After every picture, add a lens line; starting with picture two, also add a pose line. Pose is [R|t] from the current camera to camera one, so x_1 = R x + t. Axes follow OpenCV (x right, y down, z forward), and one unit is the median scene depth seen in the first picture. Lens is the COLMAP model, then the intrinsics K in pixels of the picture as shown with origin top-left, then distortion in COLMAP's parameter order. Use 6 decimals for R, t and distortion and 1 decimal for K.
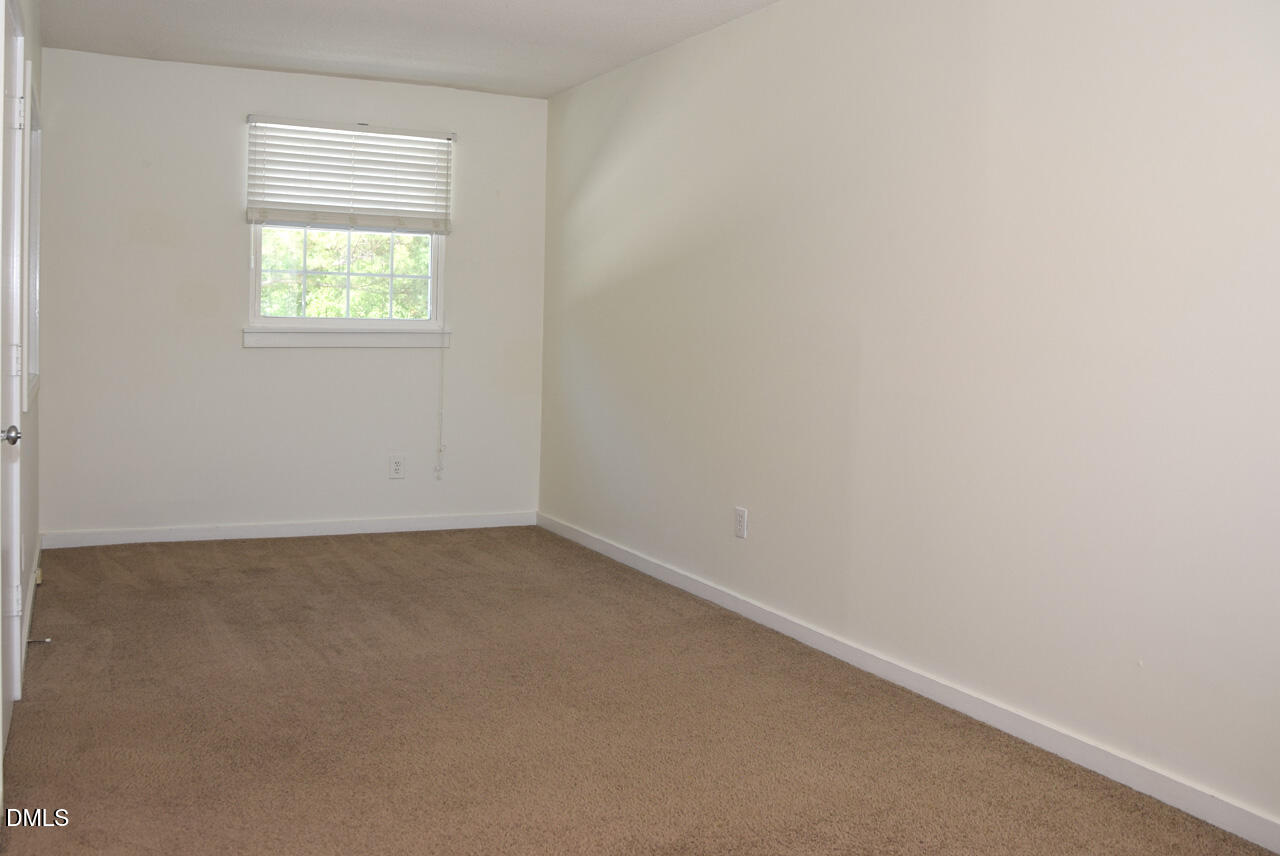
lens RADIAL K [[1057.5, 0, 639.5], [0, 1057.5, 389.4], [0, 0, 1]] dist [-0.156232, 0.155419]
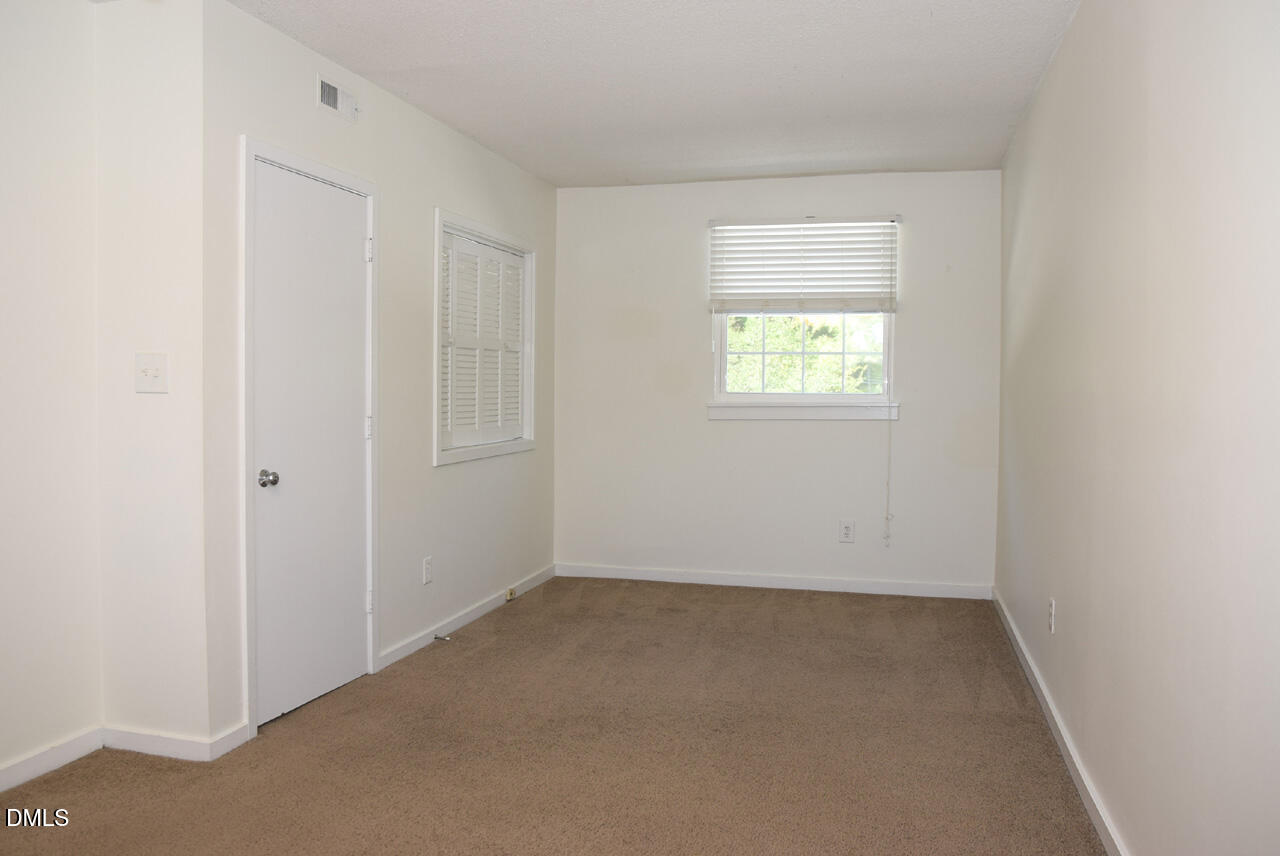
lens RADIAL K [[972.5, 0, 649.0], [0, 972.5, 428.2], [0, 0, 1]] dist [-0.135395, 0.124581]
pose [[0.775219, 0.002512, -0.631688, 0.239979], [-0.023679, 0.999405, -0.025085, -0.001905], [0.631249, 0.034404, 0.774817, 0.106749]]
